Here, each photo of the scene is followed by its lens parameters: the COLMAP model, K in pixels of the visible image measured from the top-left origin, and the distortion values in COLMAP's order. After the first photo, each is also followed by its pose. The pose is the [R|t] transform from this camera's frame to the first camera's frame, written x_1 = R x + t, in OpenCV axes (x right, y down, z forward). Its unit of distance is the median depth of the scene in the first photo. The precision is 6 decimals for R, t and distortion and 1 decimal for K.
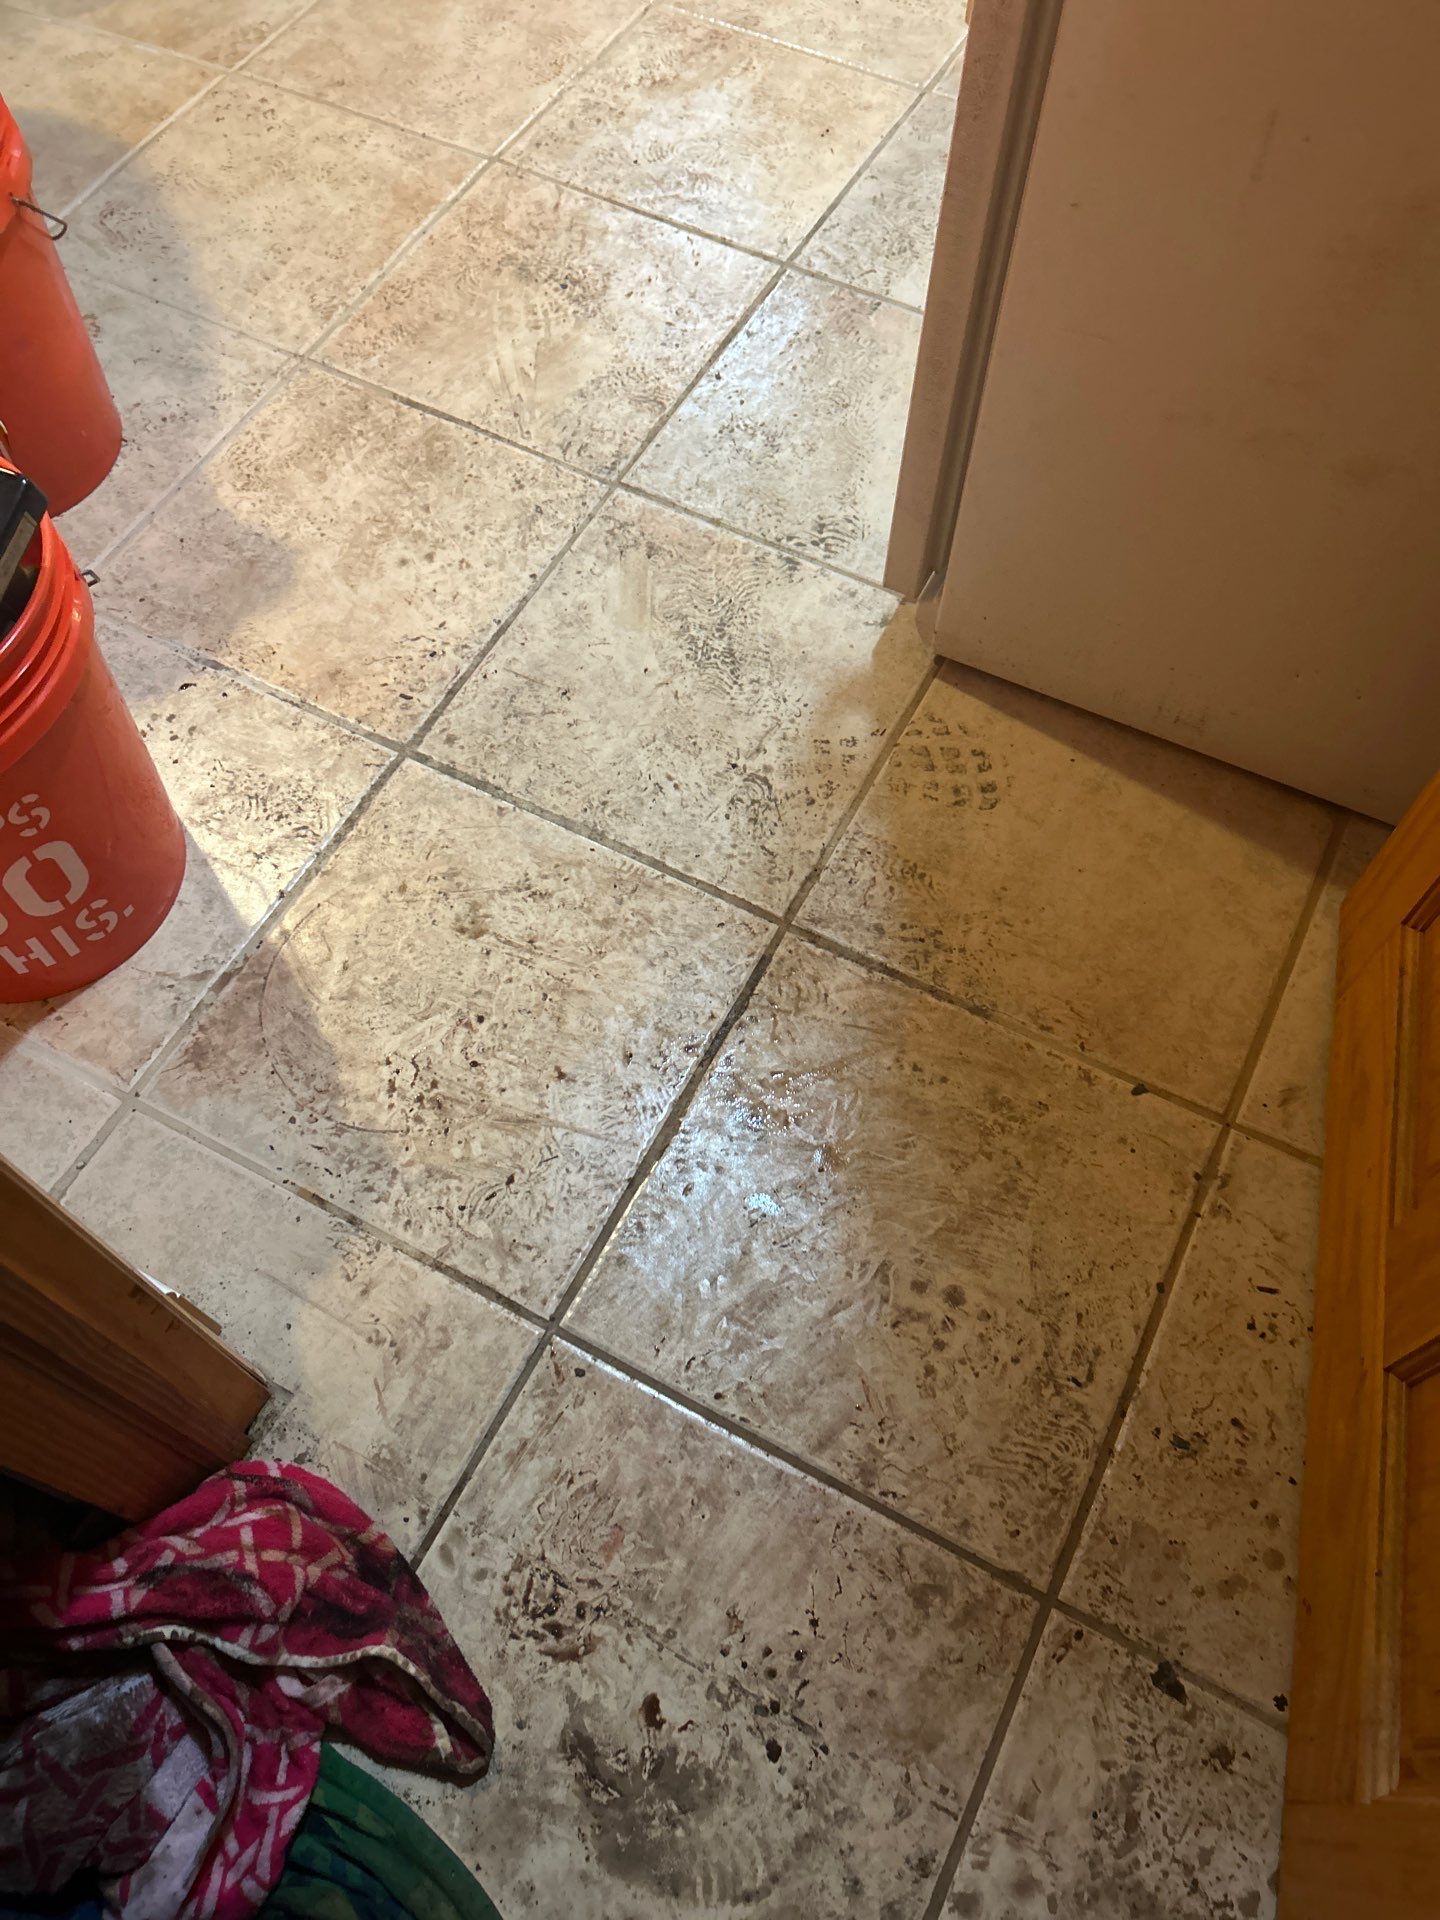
lens RADIAL K [[1444.4, 0, 720.0], [0, 1444.4, 960.0], [0, 0, 1]] dist [0.011858, 0.002141]
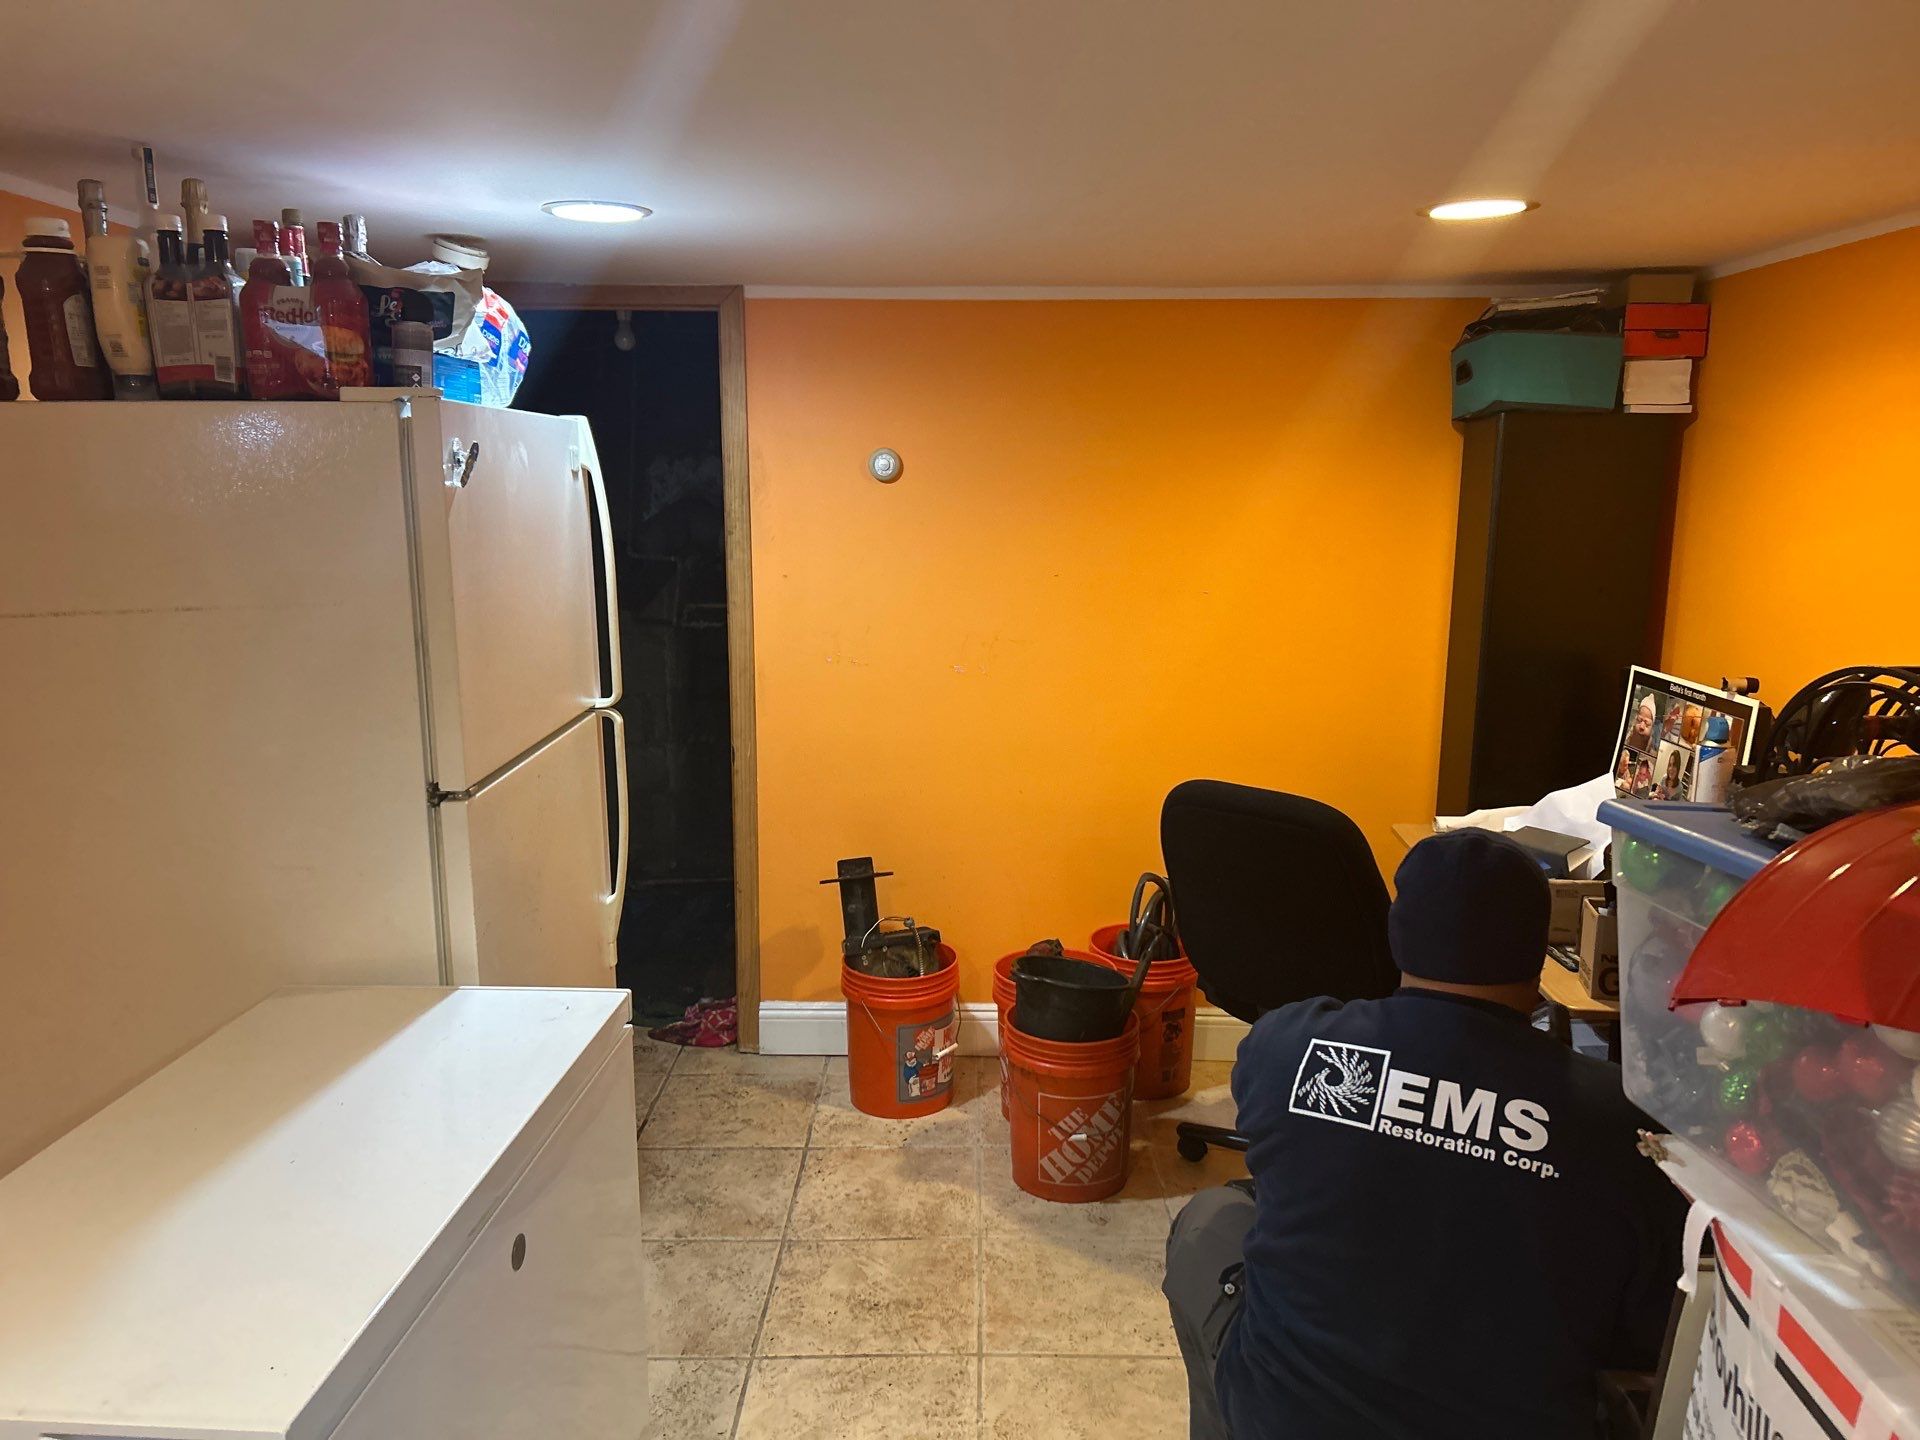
lens RADIAL K [[1444.4, 0, 960.0], [0, 1444.4, 720.0], [0, 0, 1]] dist [0.011858, 0.002141]
pose [[-0.889581, 0.071701, -0.451116, 0.504965], [-0.403450, 0.339752, 0.849586, -2.158711], [0.214184, 0.937778, -0.273309, 0.876612]]
